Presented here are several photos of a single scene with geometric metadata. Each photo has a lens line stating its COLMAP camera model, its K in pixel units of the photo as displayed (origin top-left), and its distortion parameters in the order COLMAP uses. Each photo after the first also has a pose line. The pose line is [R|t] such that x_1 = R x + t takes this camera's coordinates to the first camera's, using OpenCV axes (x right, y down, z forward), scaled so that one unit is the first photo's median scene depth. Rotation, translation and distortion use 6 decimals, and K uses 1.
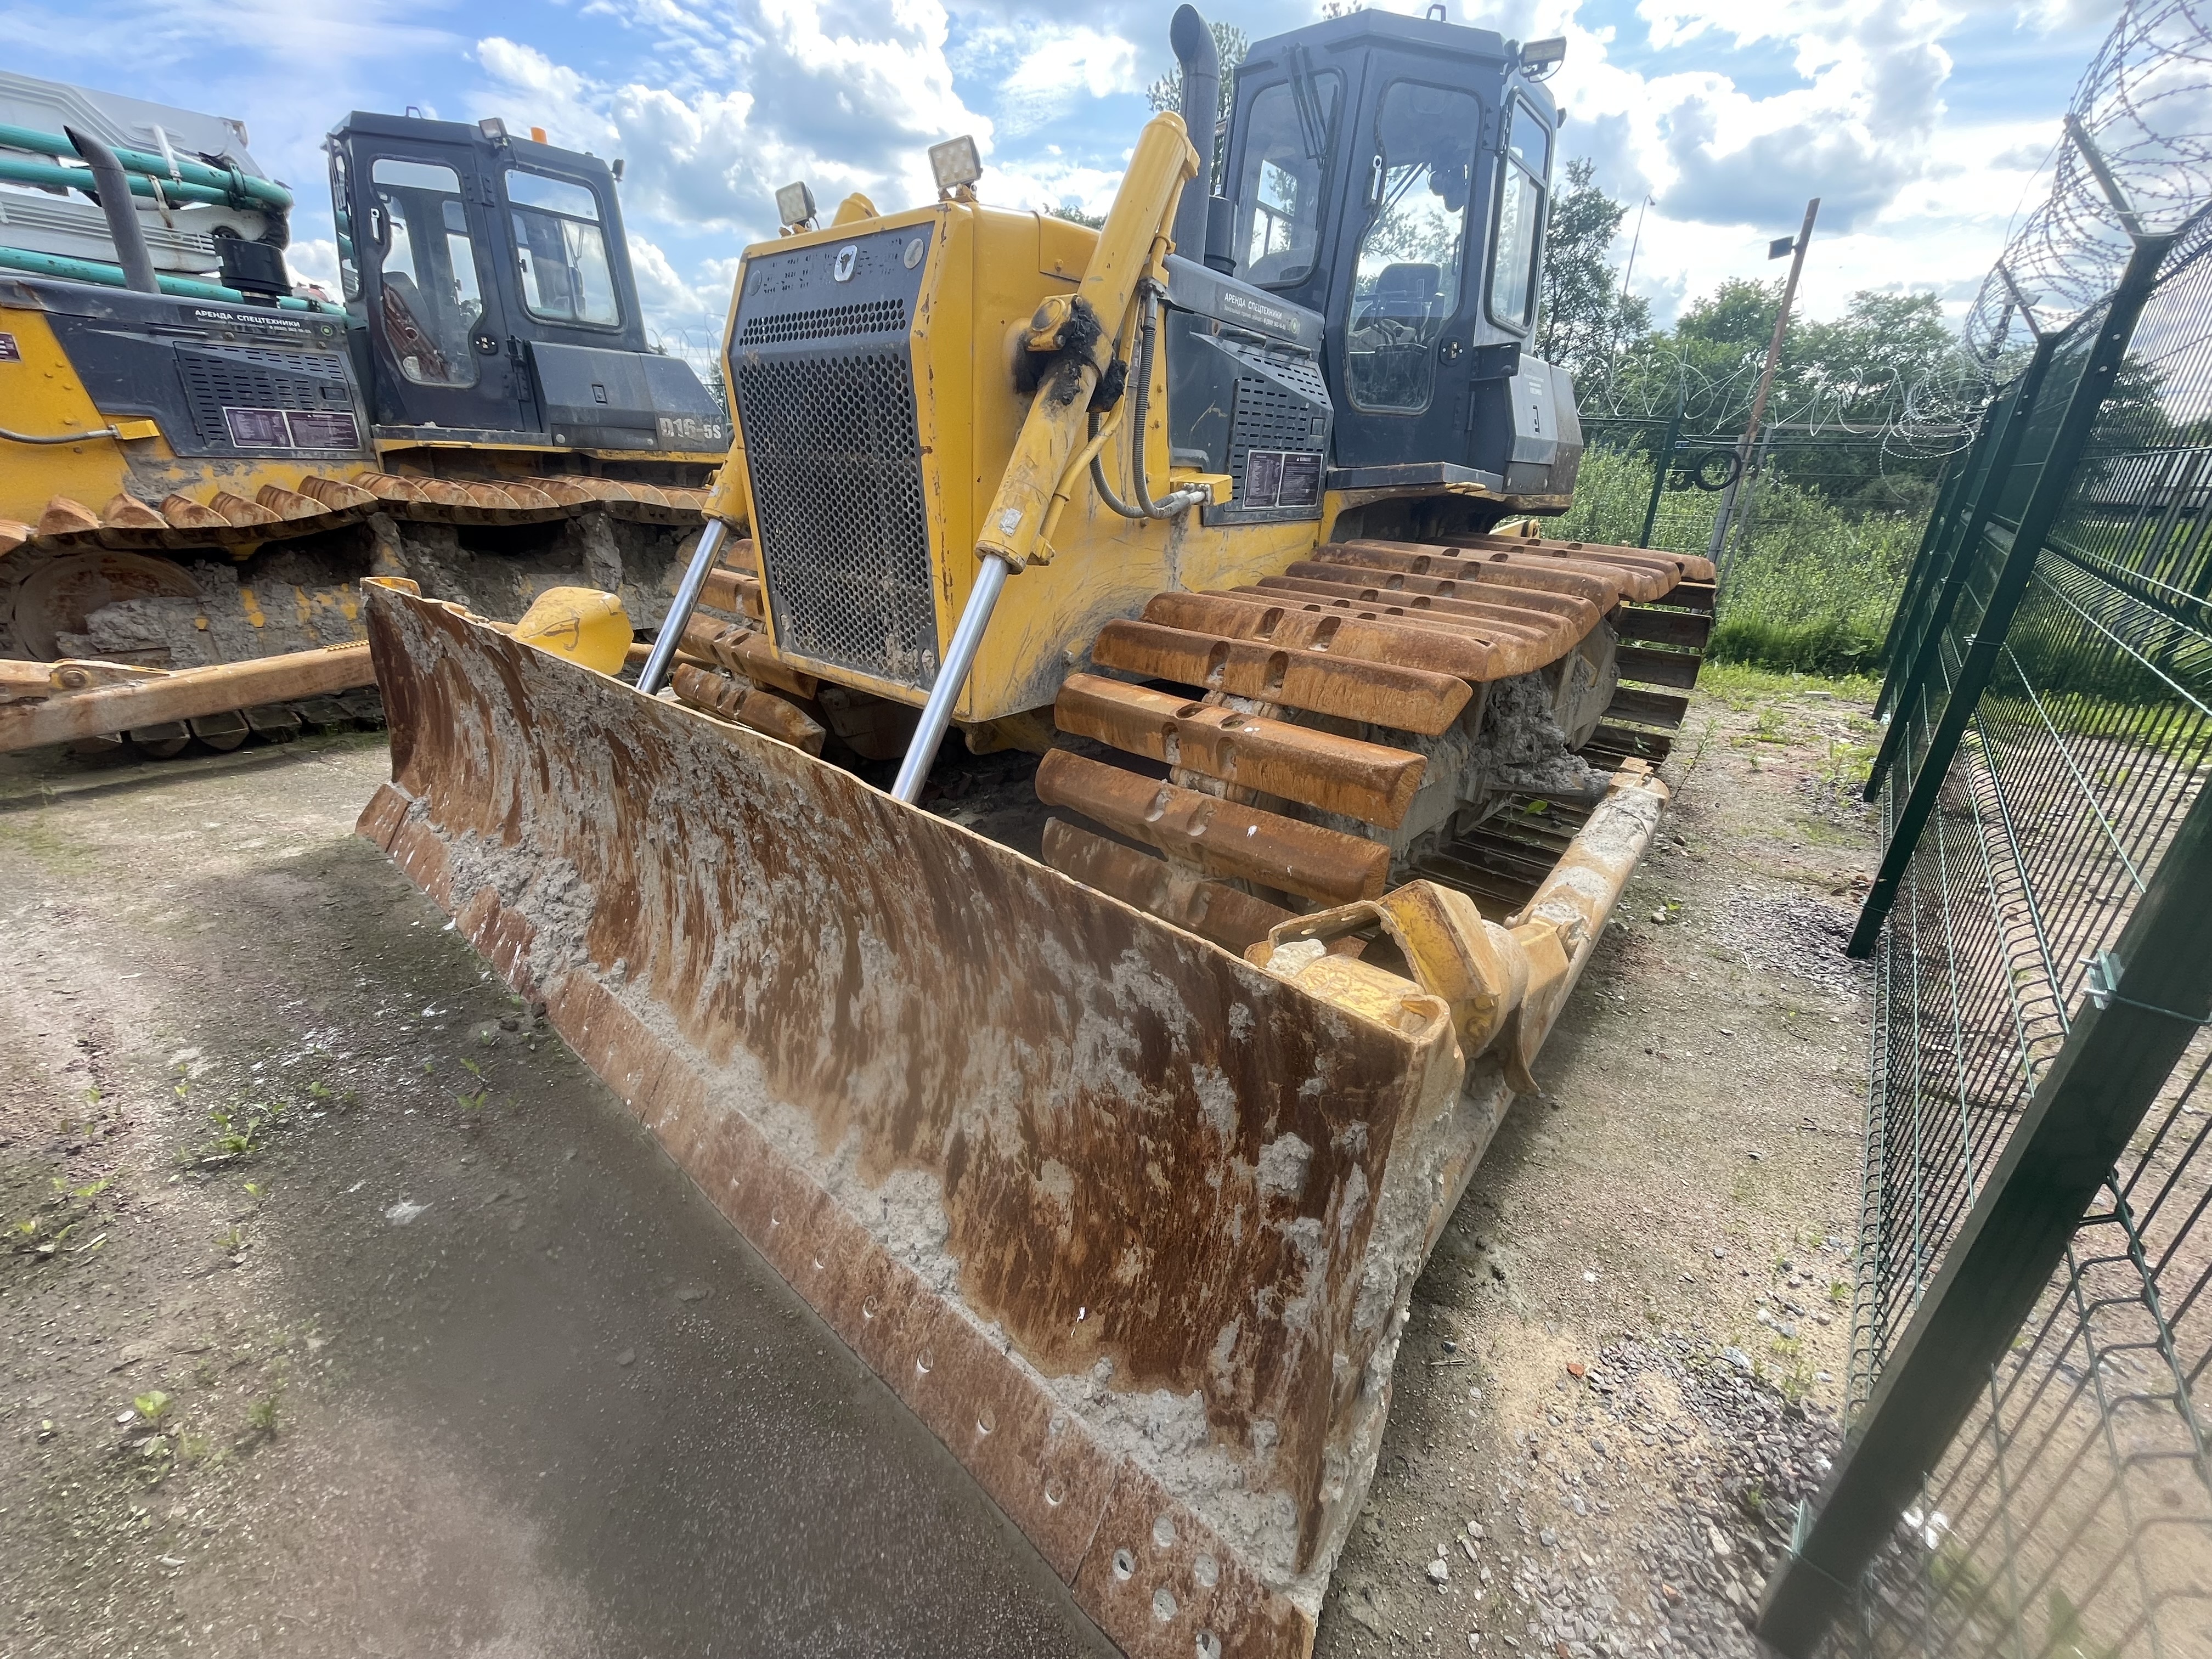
lens RADIAL K [[892.3, 0, 1097.1], [0, 892.3, 832.3], [0, 0, 1]] dist [-0.000966, -0.000048]
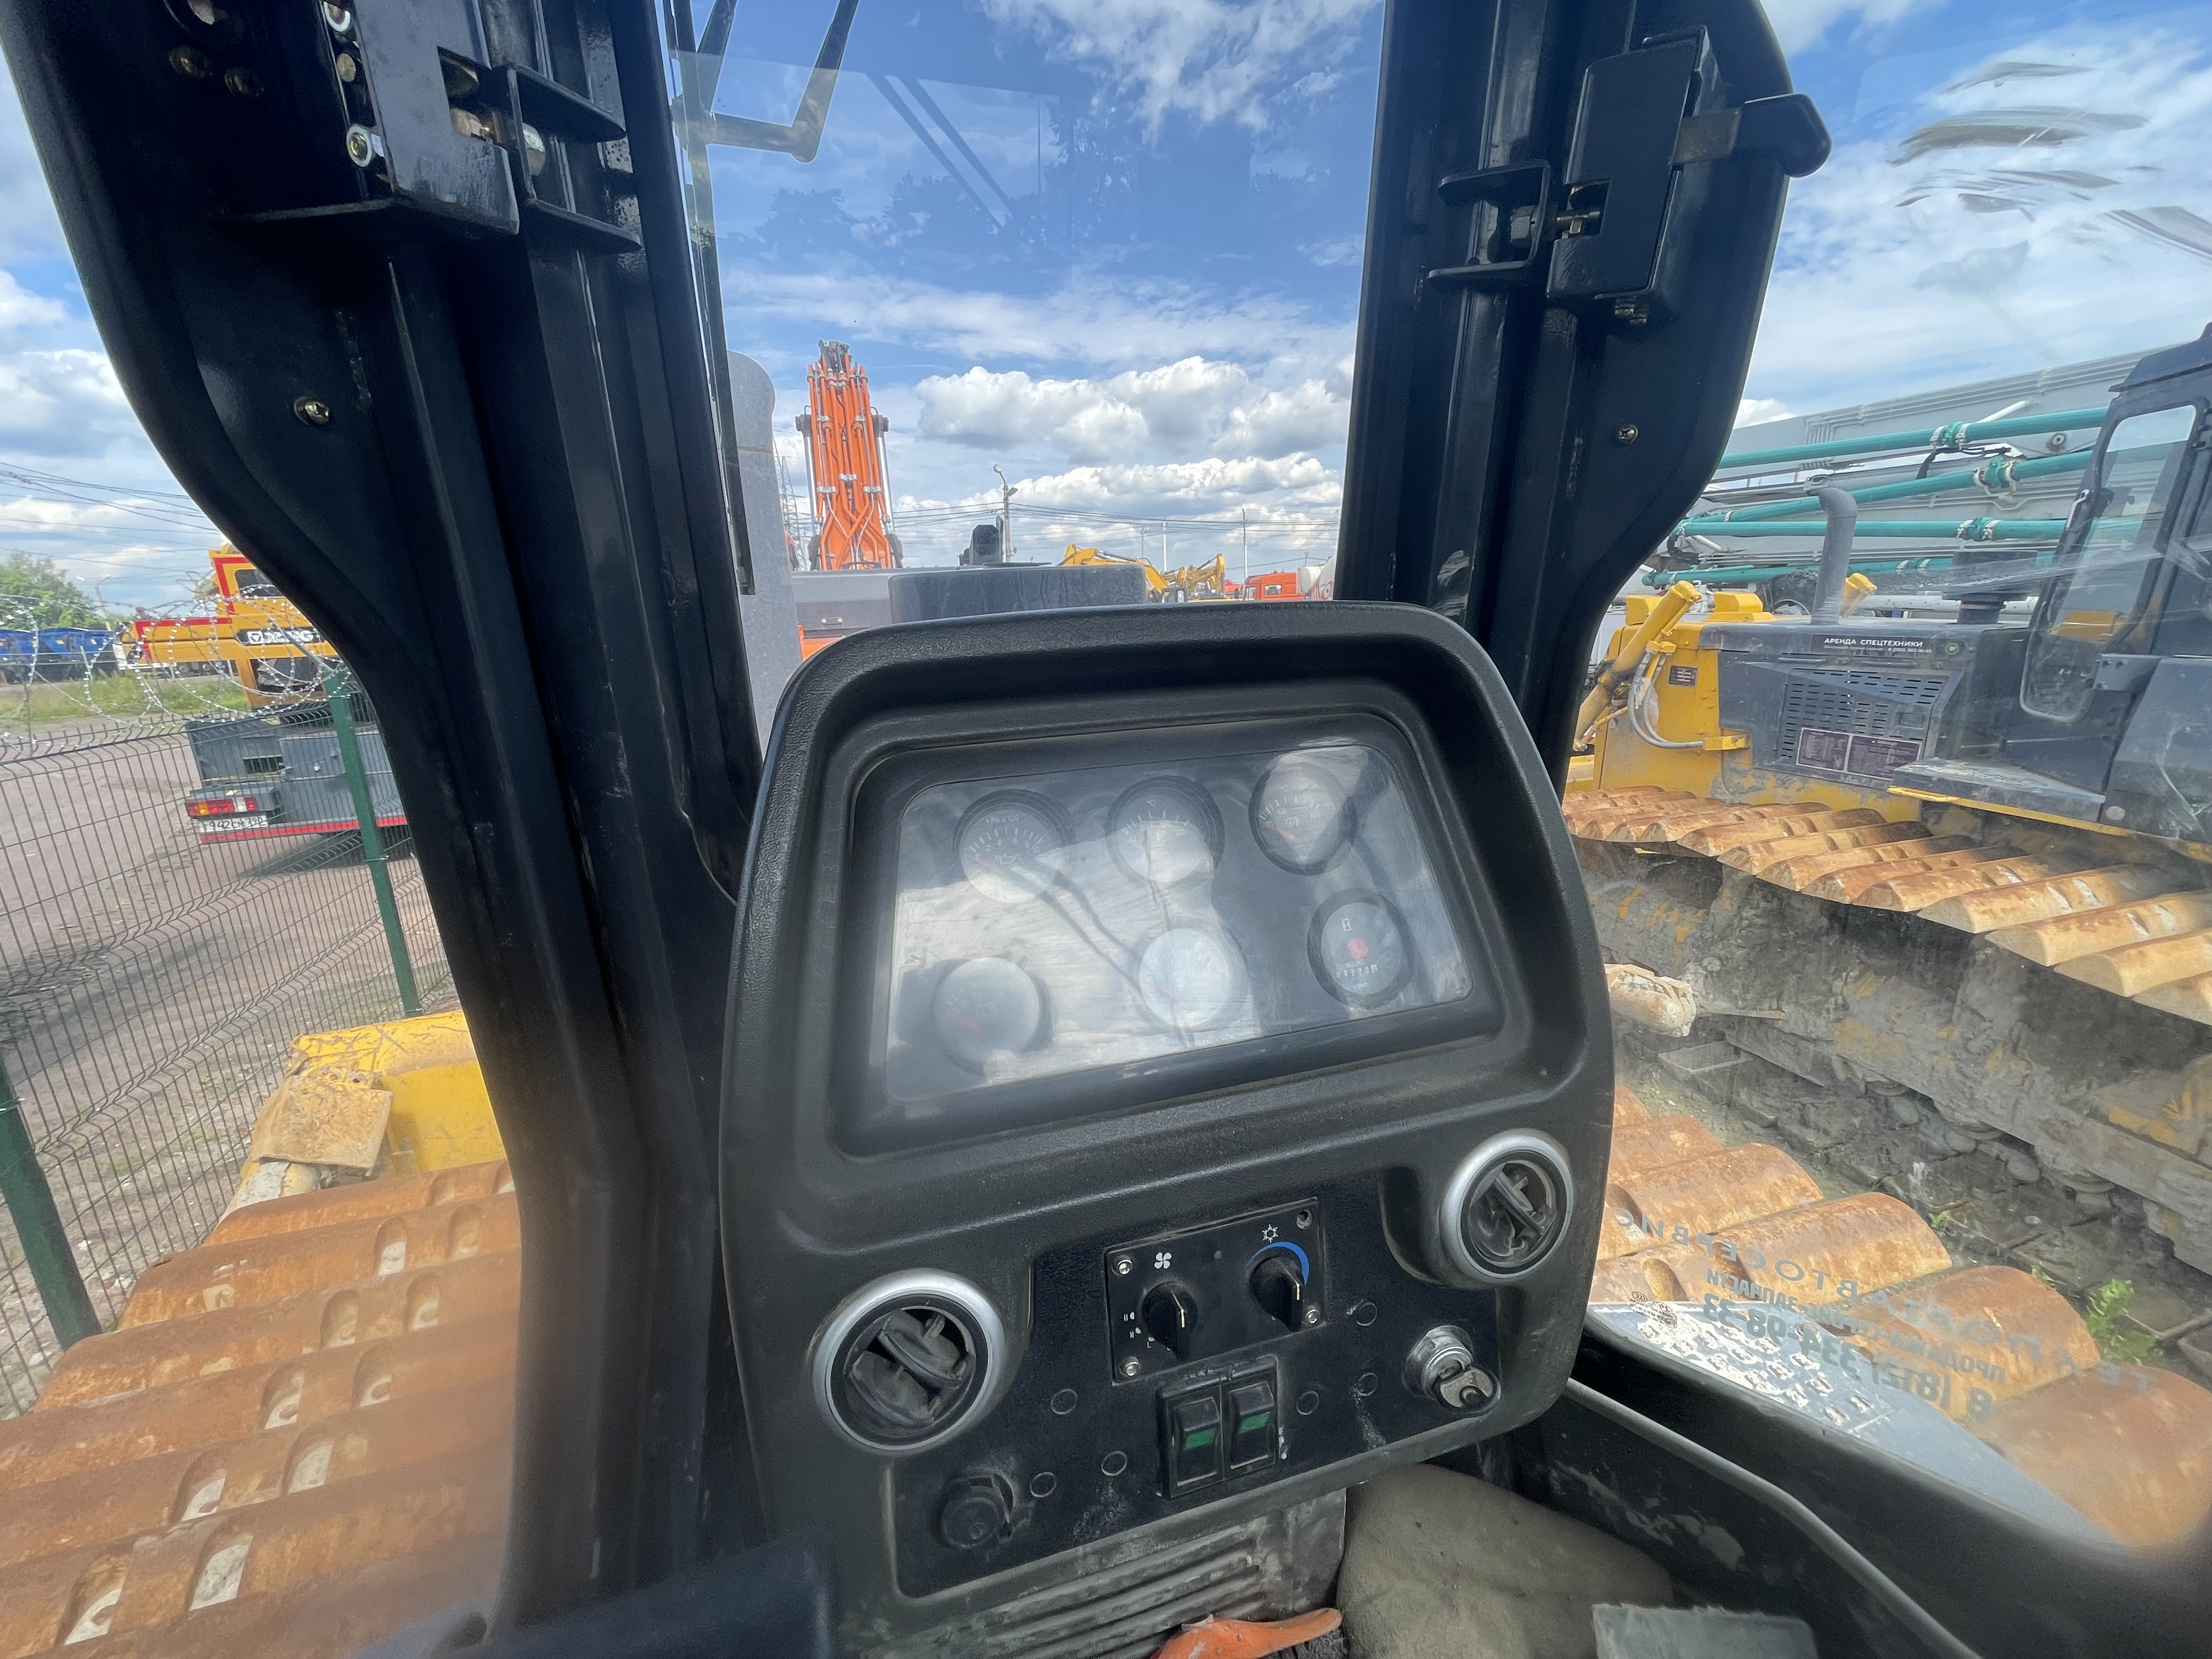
lens RADIAL K [[892.3, 0, 1109.0], [0, 892.3, 836.8], [0, 0, 1]] dist [-0.000966, -0.000048]
pose [[-0.510401, 0.195718, -0.837368, 0.244186], [-0.326295, 0.856857, 0.399159, -0.498567], [0.795627, 0.476960, -0.373479, 0.787571]]
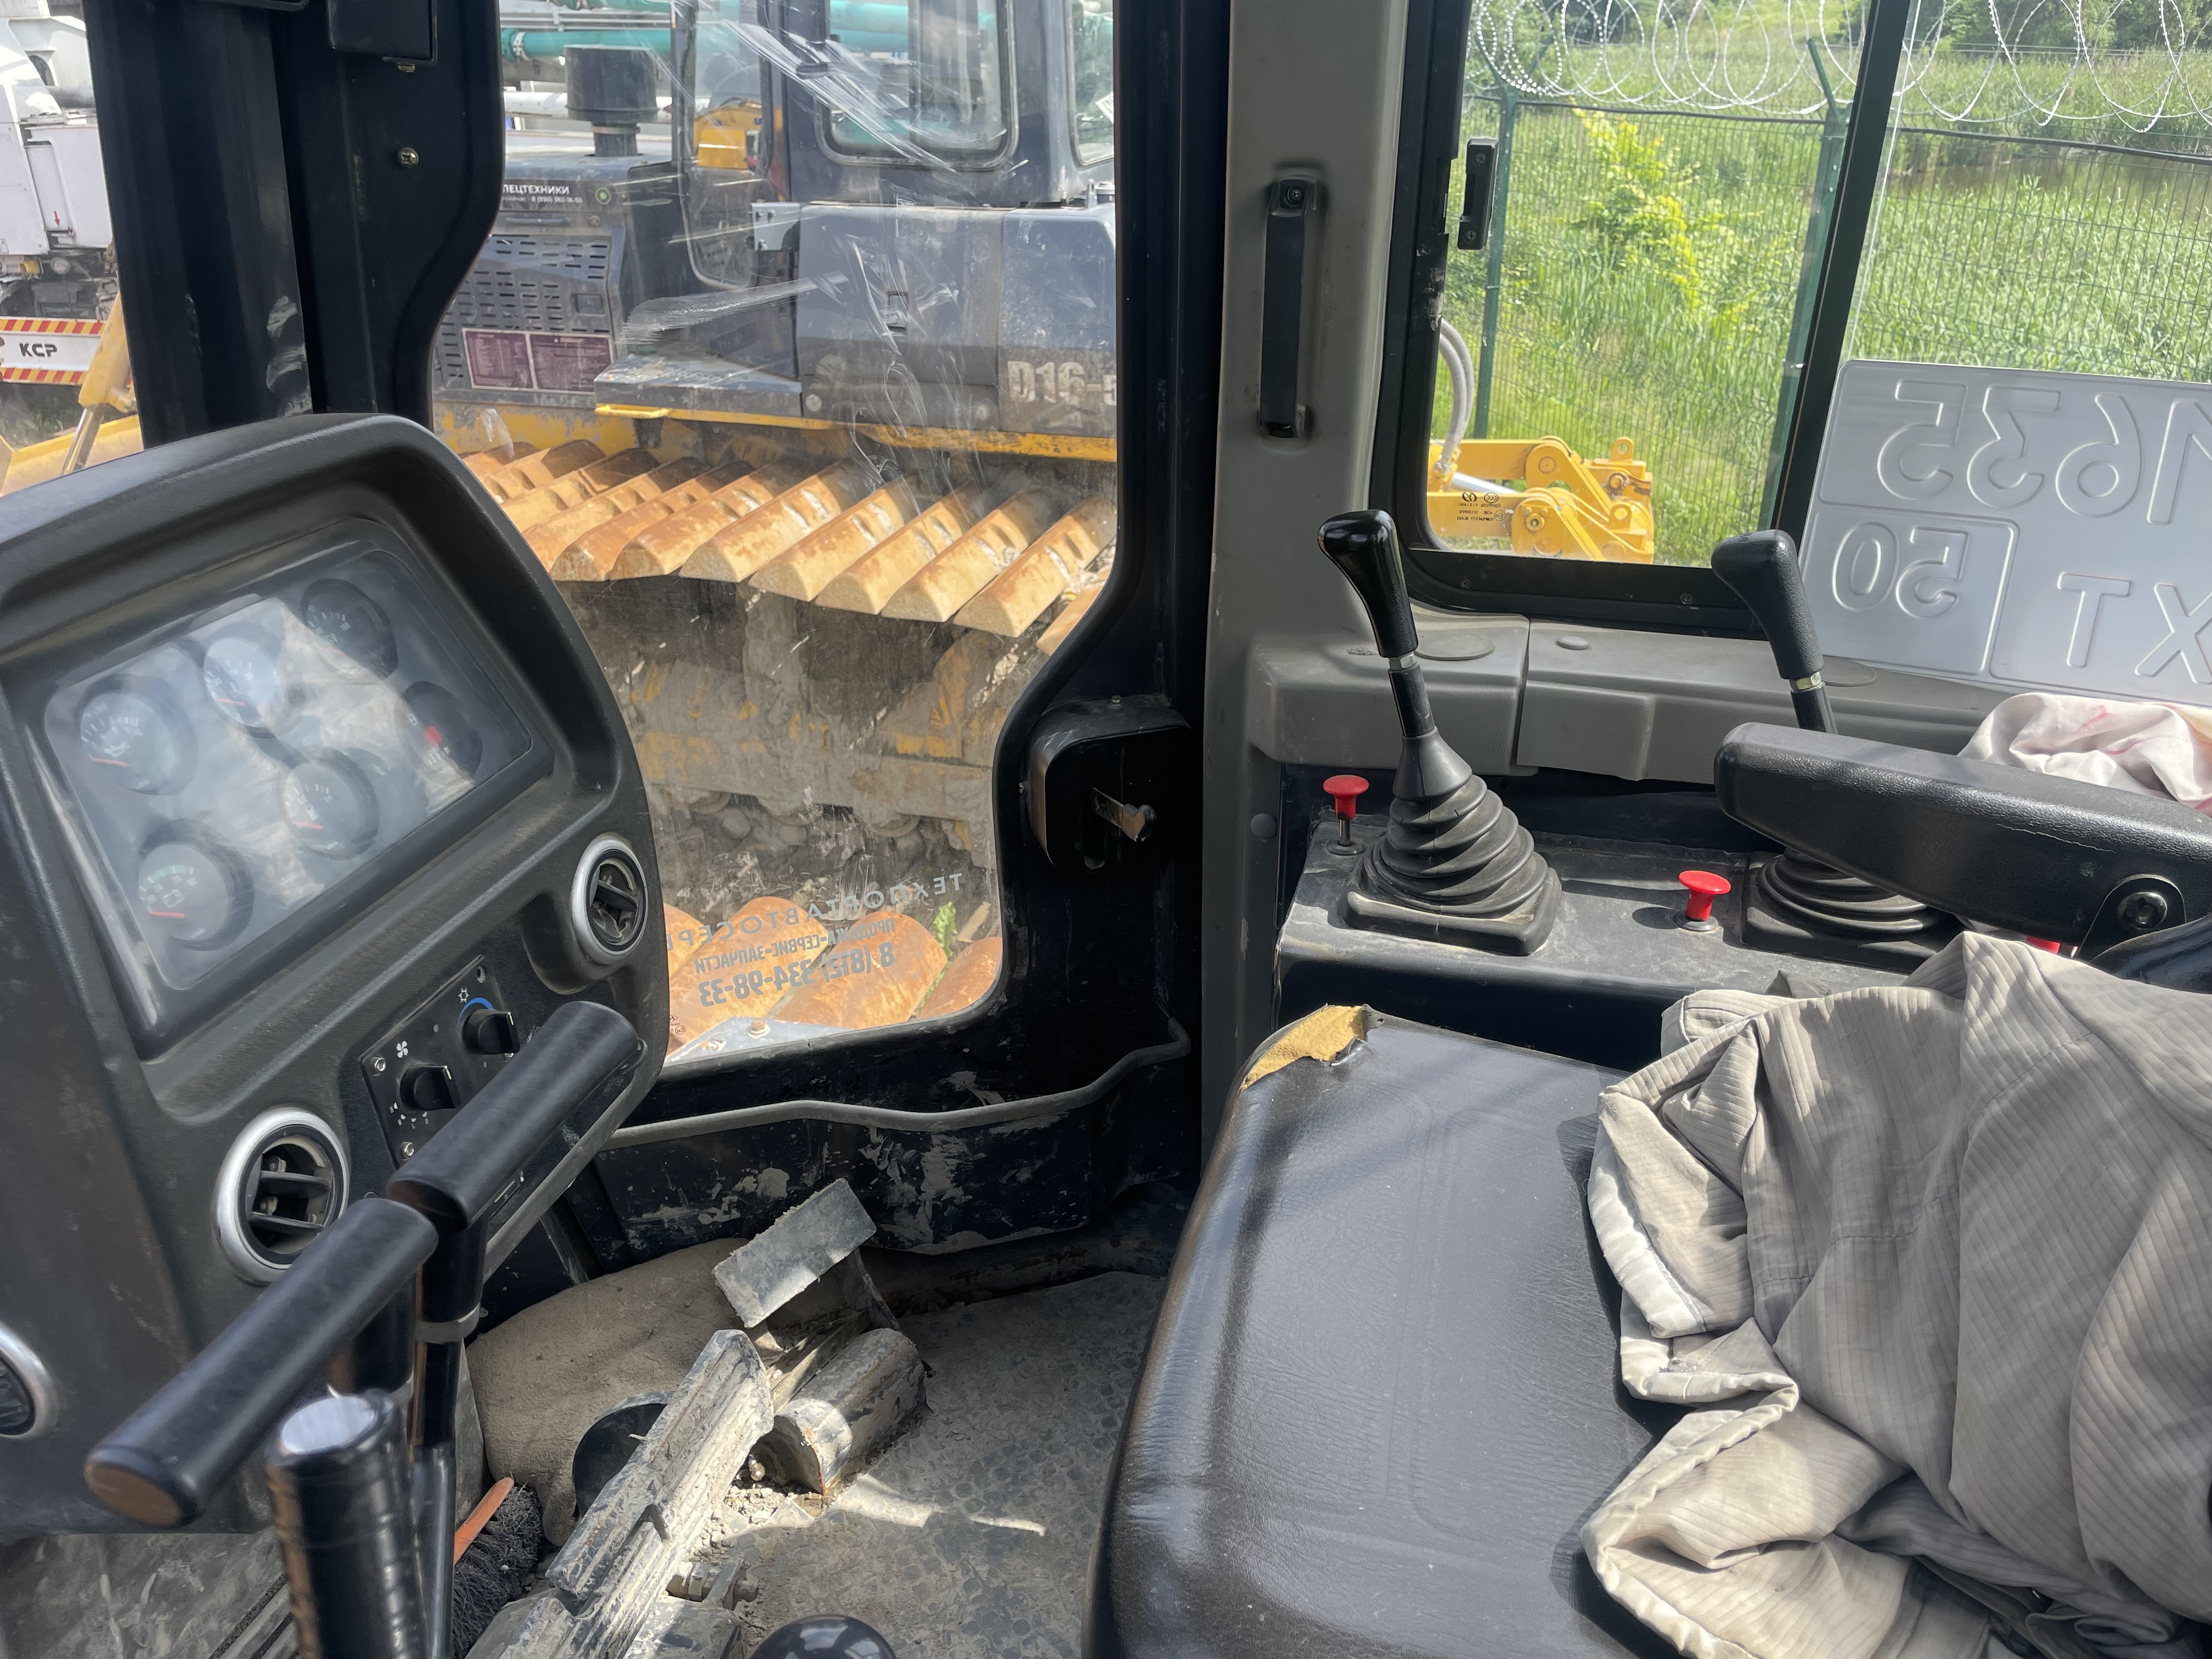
lens RADIAL K [[1769.6, 0, 1104.0], [0, 1769.6, 832.8], [0, 0, 1]] dist [0.017572, 0.001607]
pose [[0.468621, 0.331663, -0.818776, 0.378716], [-0.319992, 0.927634, 0.192614, -0.515328], [0.823407, 0.171739, 0.540838, 0.725930]]
